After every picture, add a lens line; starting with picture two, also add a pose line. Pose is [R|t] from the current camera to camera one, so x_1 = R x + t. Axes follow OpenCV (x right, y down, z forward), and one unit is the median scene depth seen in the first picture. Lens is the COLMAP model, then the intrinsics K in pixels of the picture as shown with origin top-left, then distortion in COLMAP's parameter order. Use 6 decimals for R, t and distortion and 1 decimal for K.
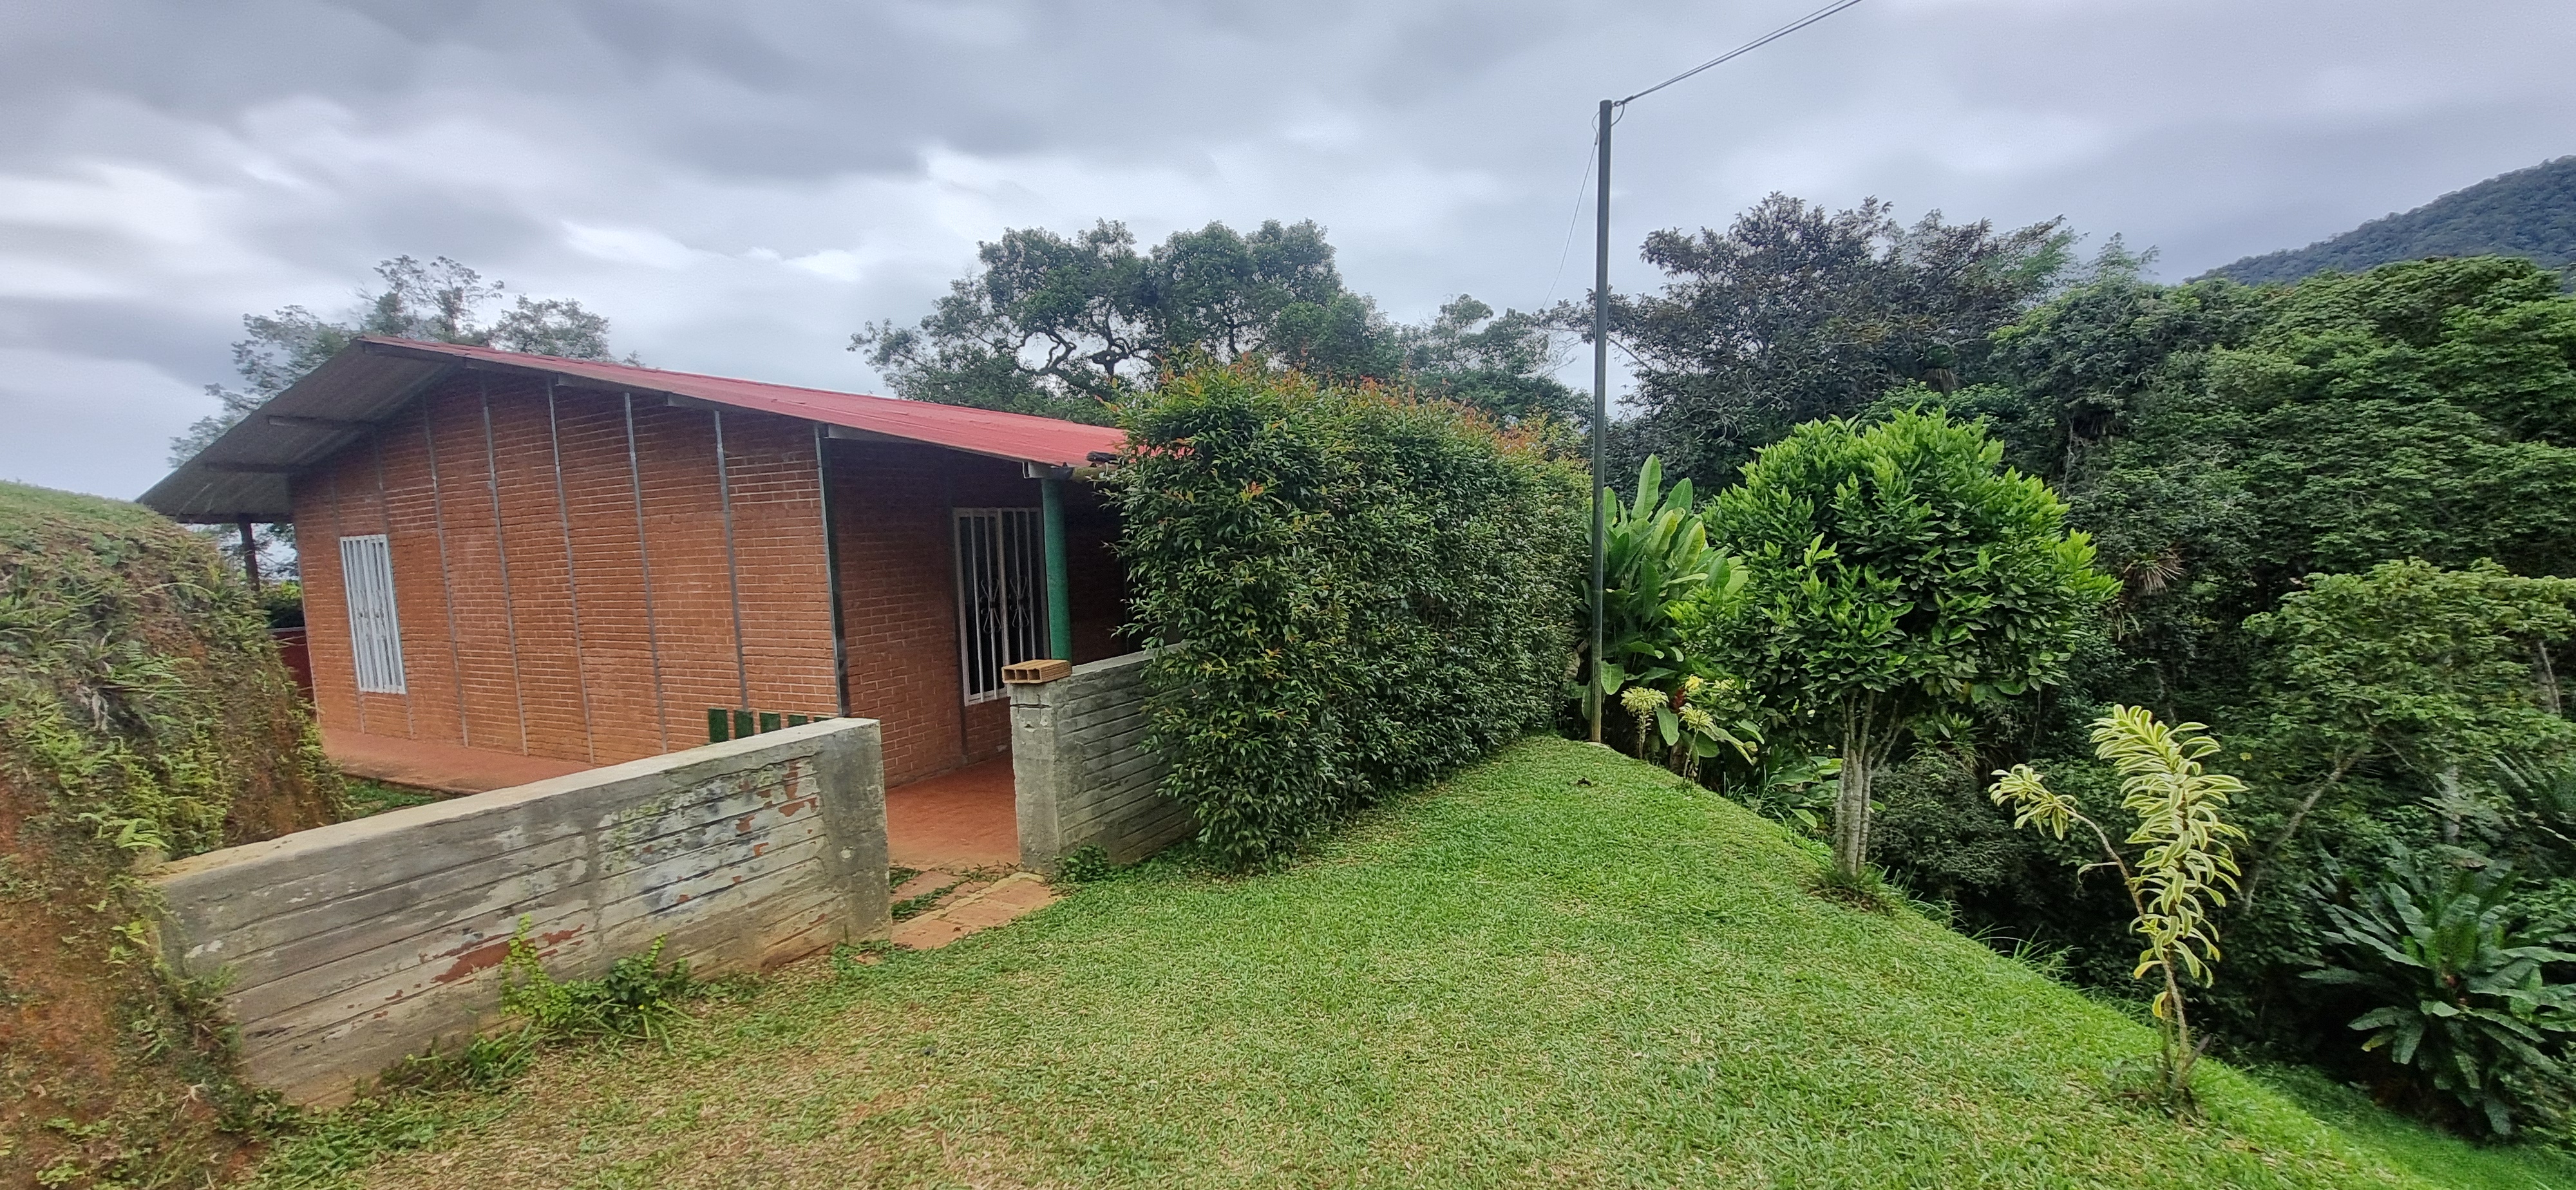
lens RADIAL K [[1015.1, 0, 1292.6], [0, 1015.1, 619.6], [0, 0, 1]] dist [0.004607, -0.000274]
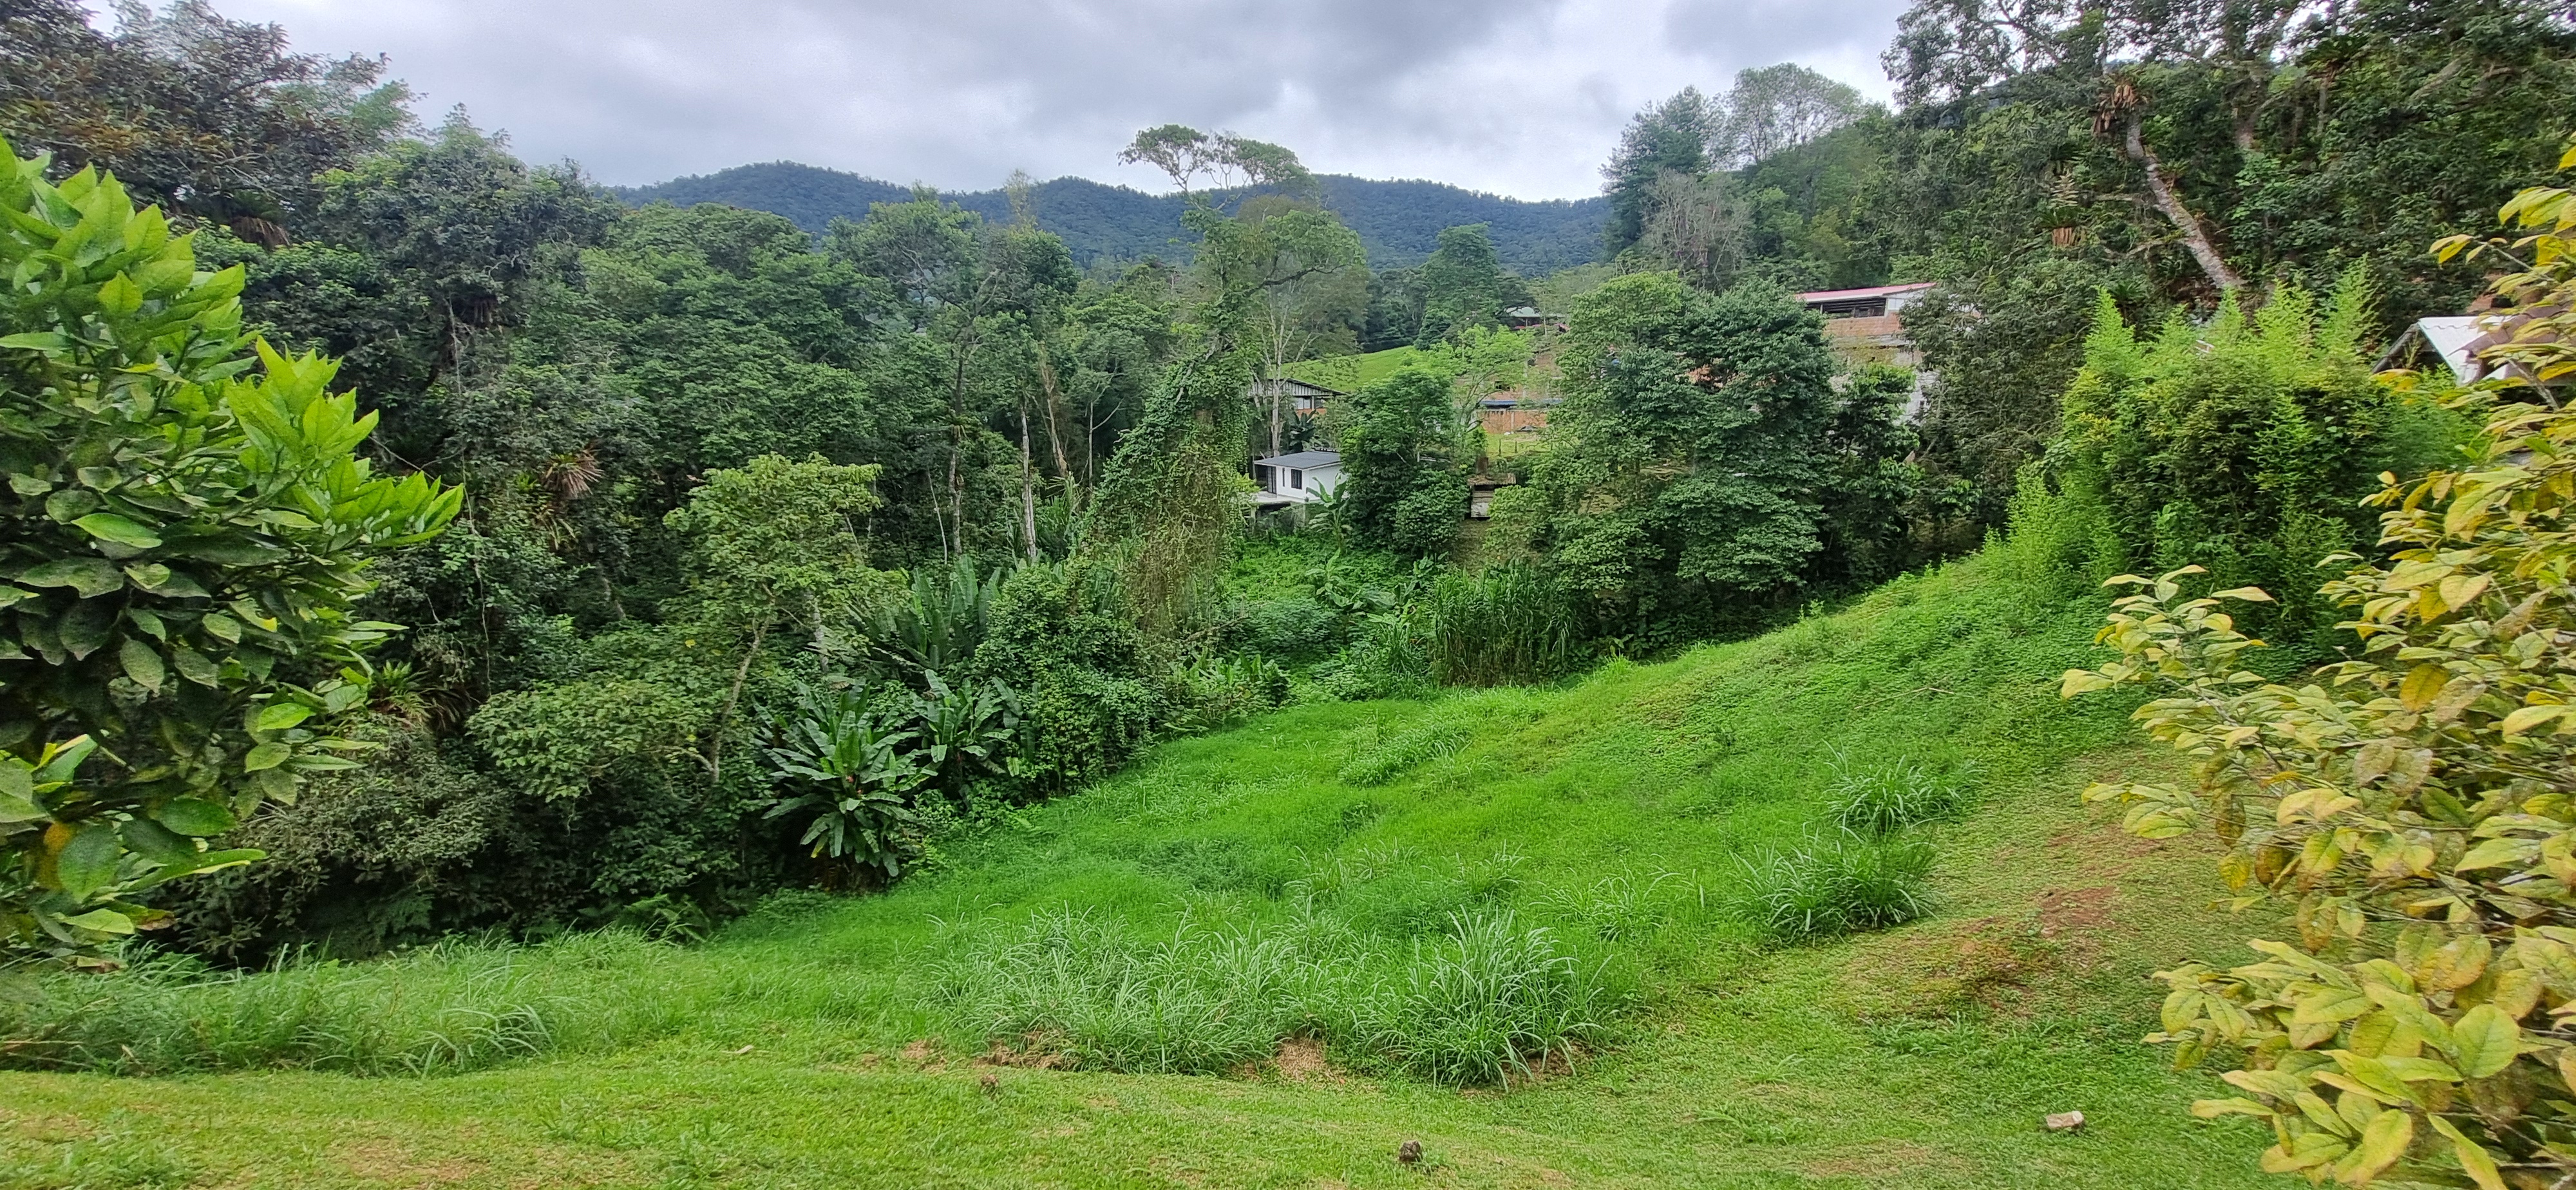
lens RADIAL K [[1015.1, 0, 1292.6], [0, 1015.1, 619.6], [0, 0, 1]] dist [0.004607, -0.000274]
pose [[0.258152, -0.181303, 0.948940, 0.078878], [0.095126, 0.982230, 0.161785, -0.003108], [-0.961410, 0.048504, 0.270811, 0.089111]]
